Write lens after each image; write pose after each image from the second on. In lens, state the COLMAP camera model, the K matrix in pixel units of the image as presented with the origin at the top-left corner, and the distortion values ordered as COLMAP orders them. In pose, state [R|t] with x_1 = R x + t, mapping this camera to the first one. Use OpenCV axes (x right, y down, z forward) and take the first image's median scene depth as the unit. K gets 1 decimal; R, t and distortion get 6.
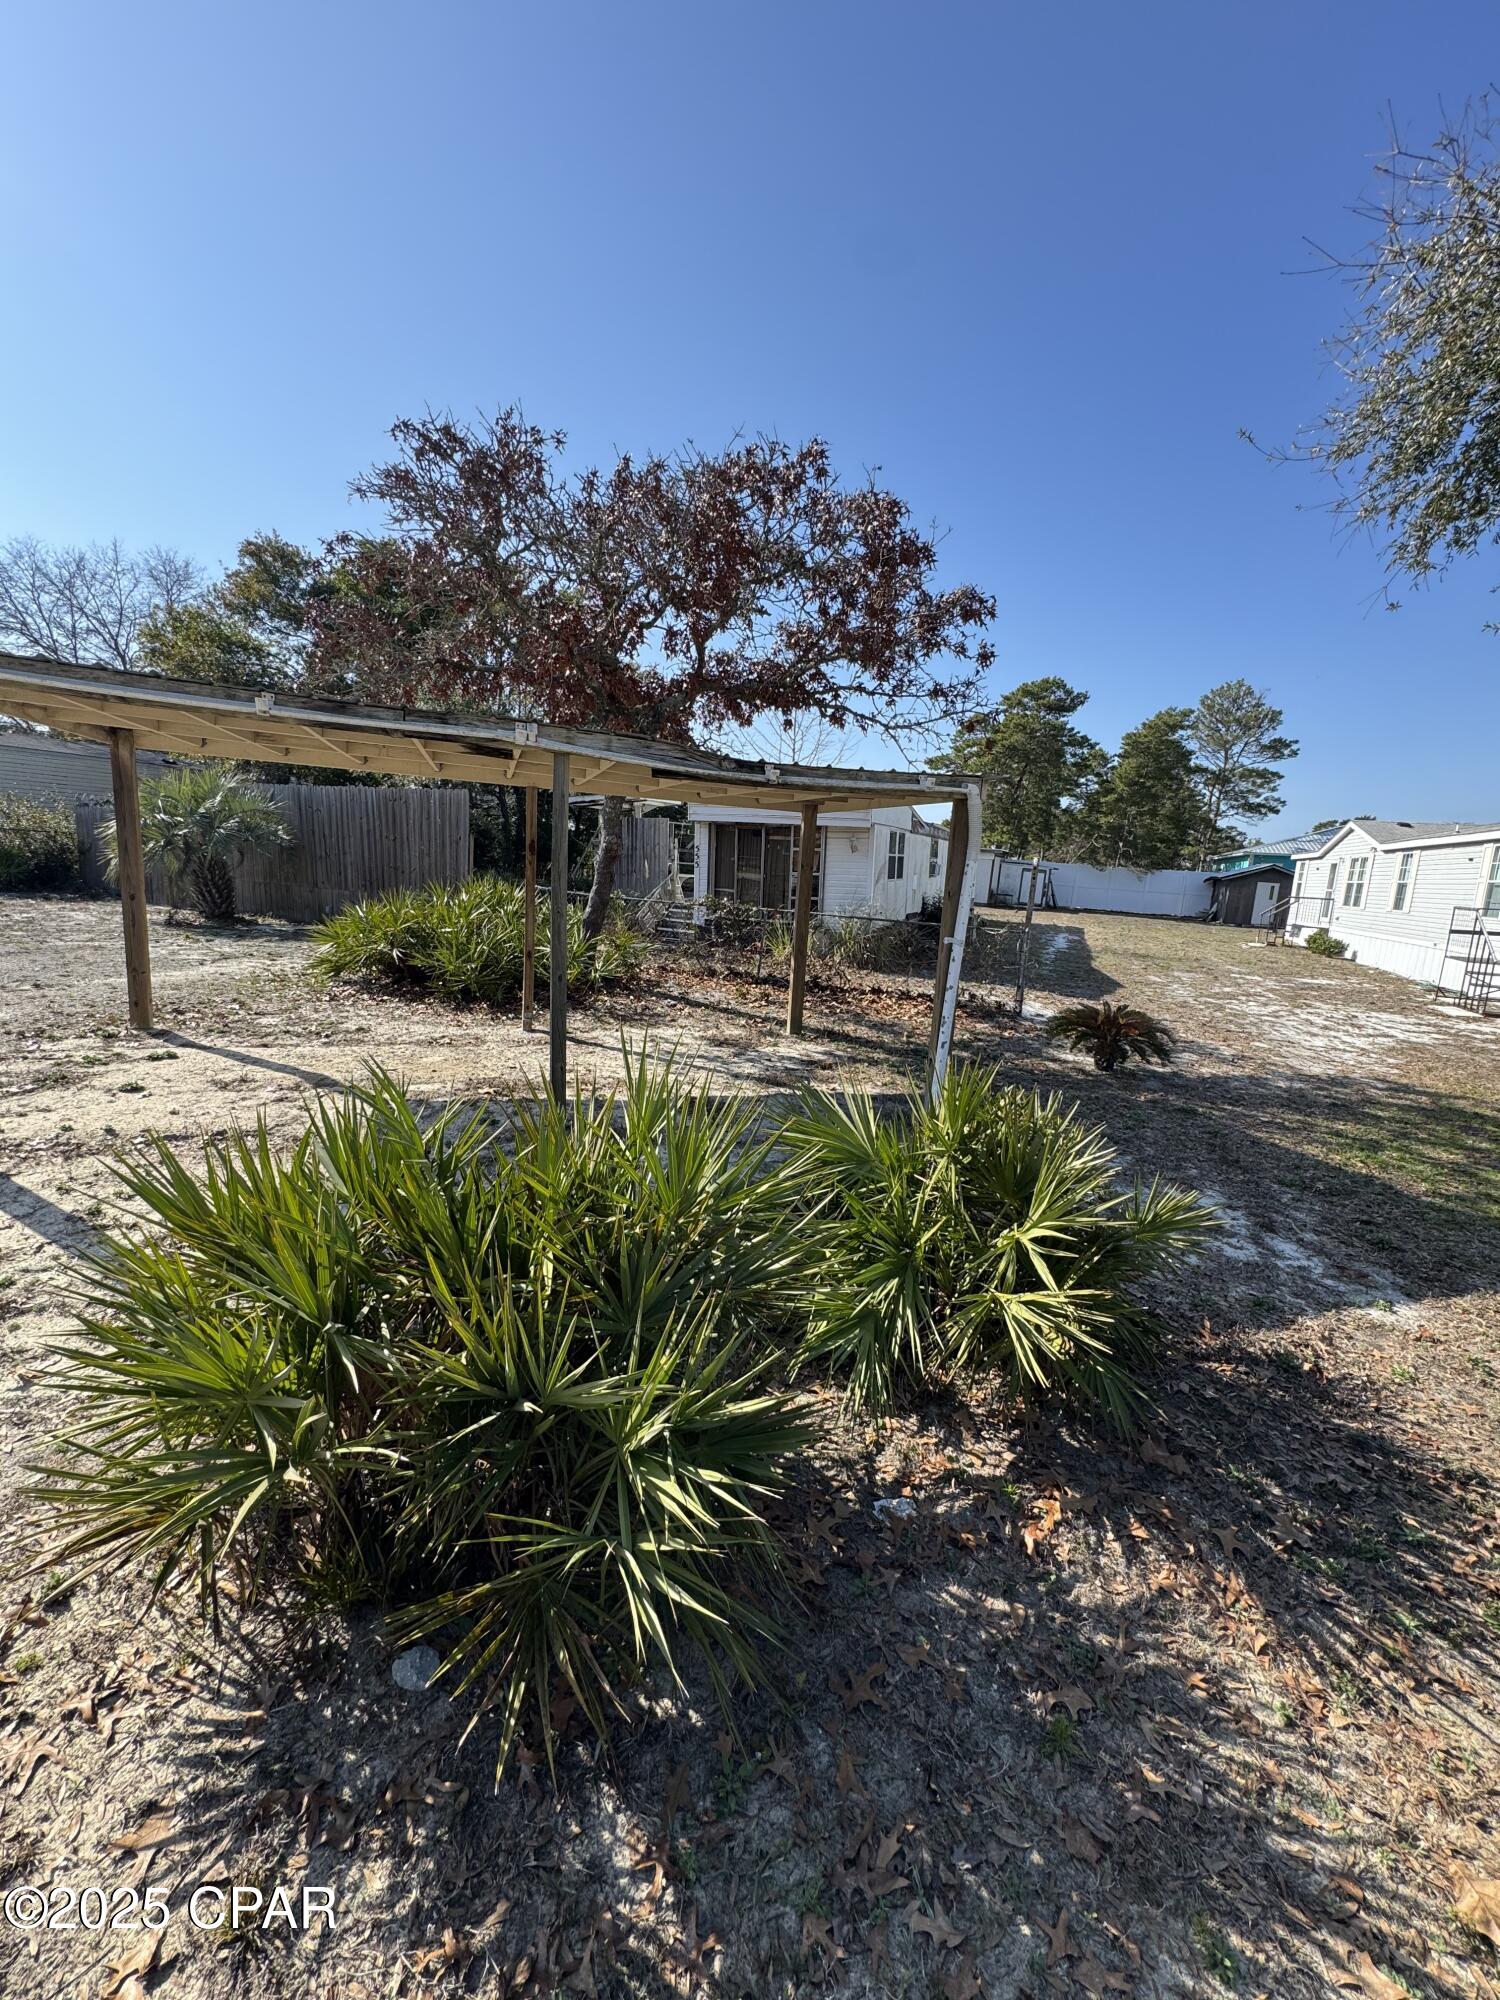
lens RADIAL K [[792.9, 0, 748.6], [0, 792.9, 1003.8], [0, 0, 1]] dist [0.000526, 0.000441]
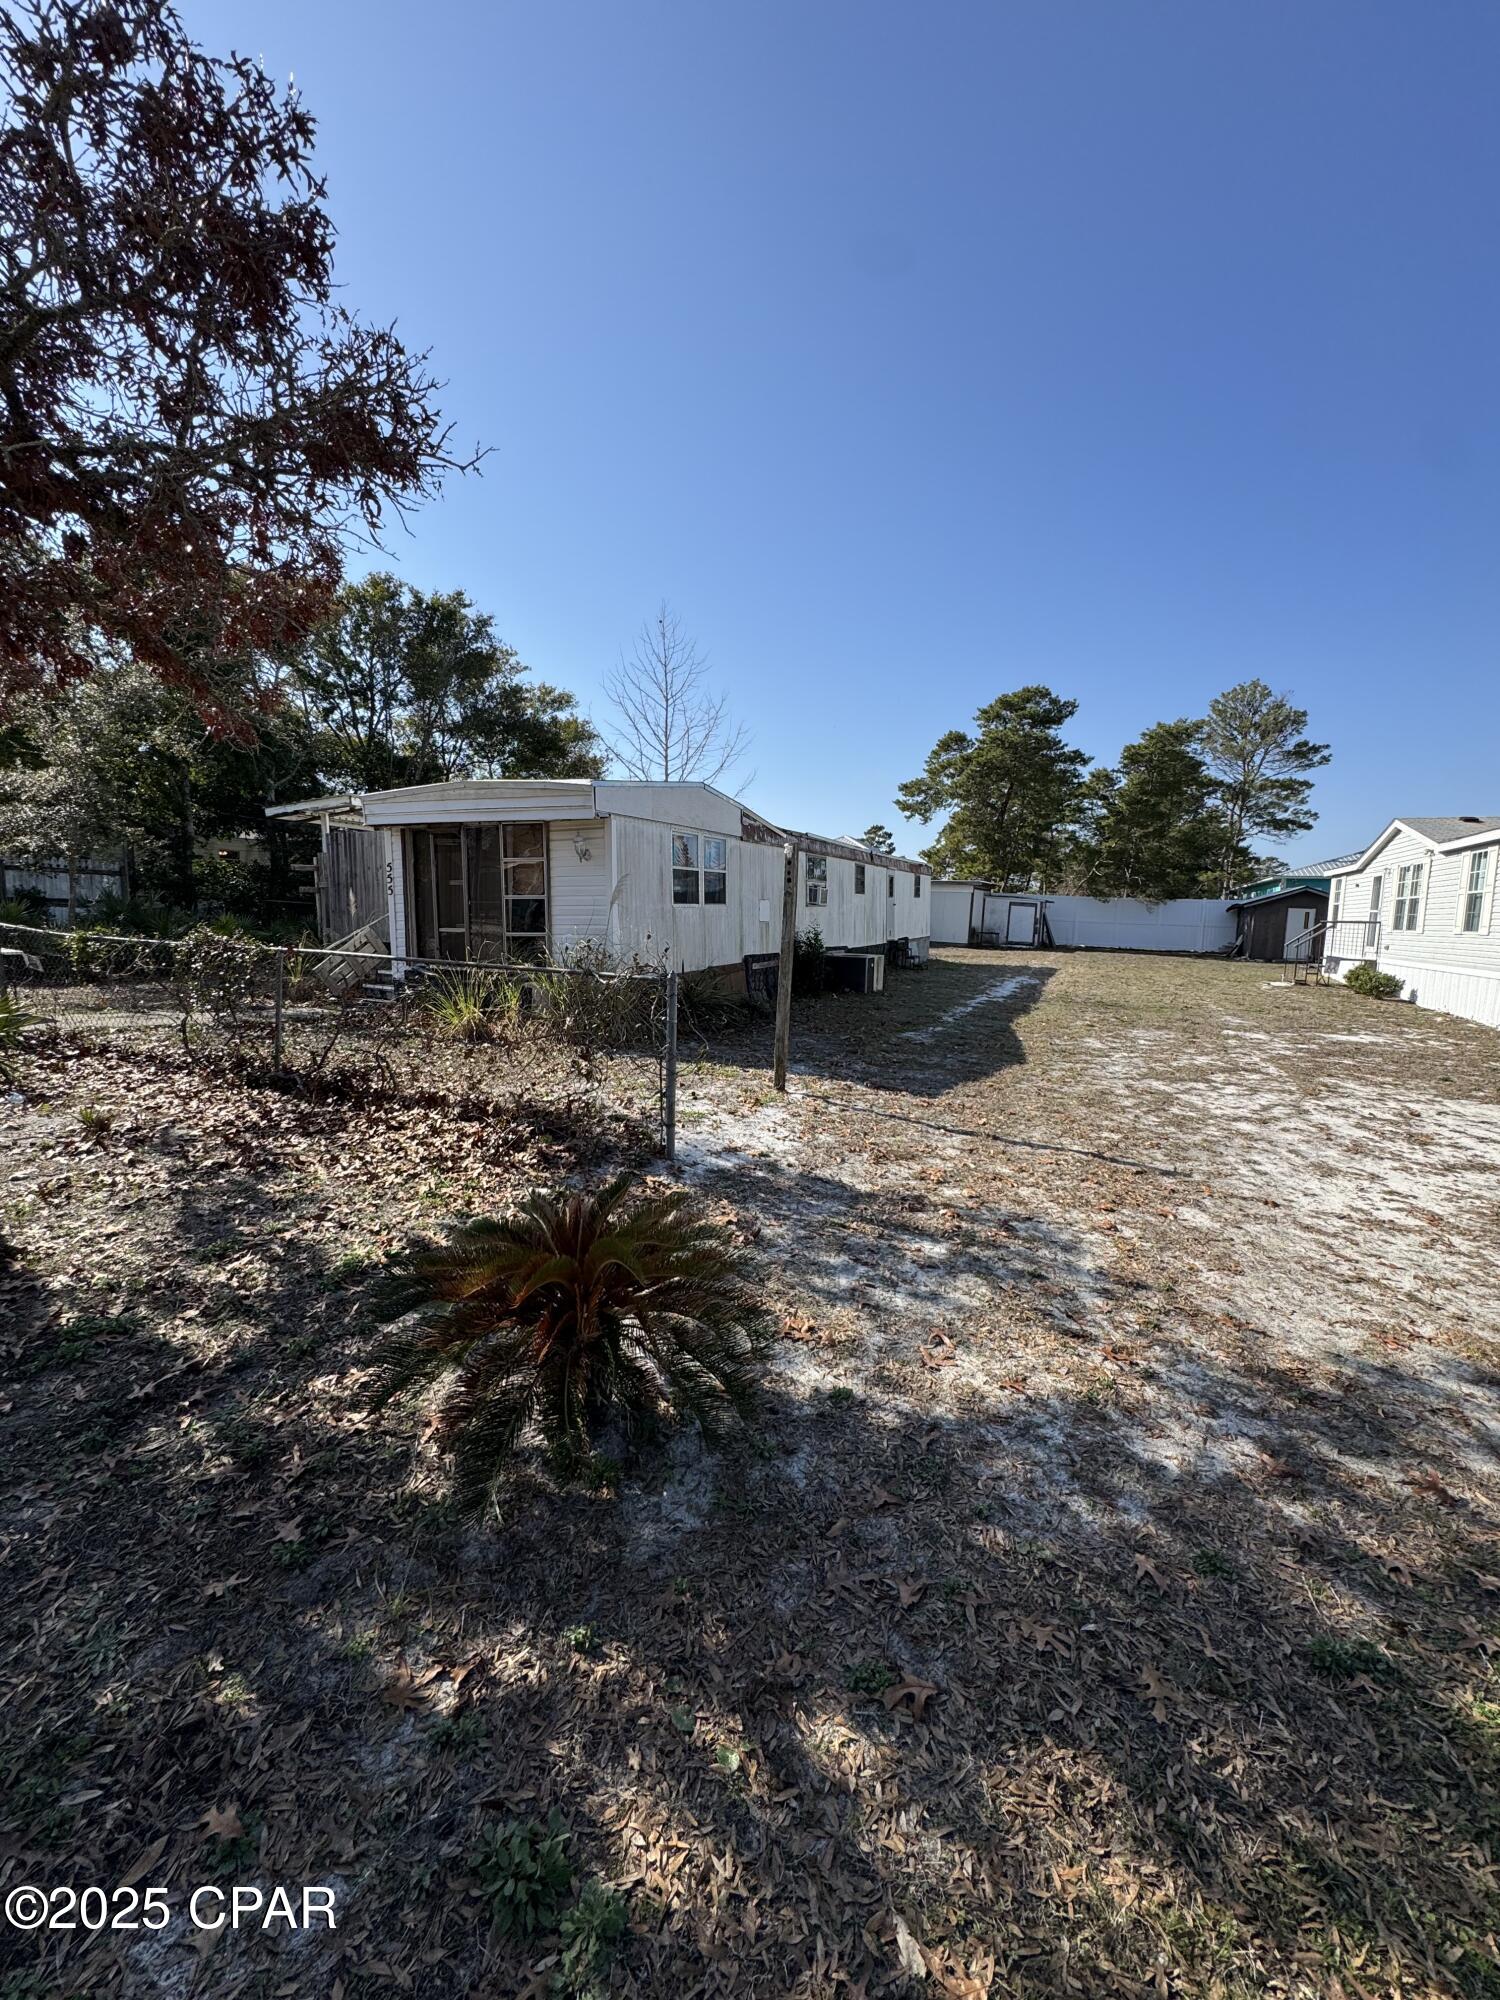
lens RADIAL K [[792.9, 0, 748.6], [0, 792.9, 1003.8], [0, 0, 1]] dist [0.000526, 0.000441]
pose [[0.998445, -0.024665, -0.049990, 0.114837], [0.021461, 0.997742, -0.063647, -0.012352], [0.051447, 0.062475, 0.996720, 0.146267]]
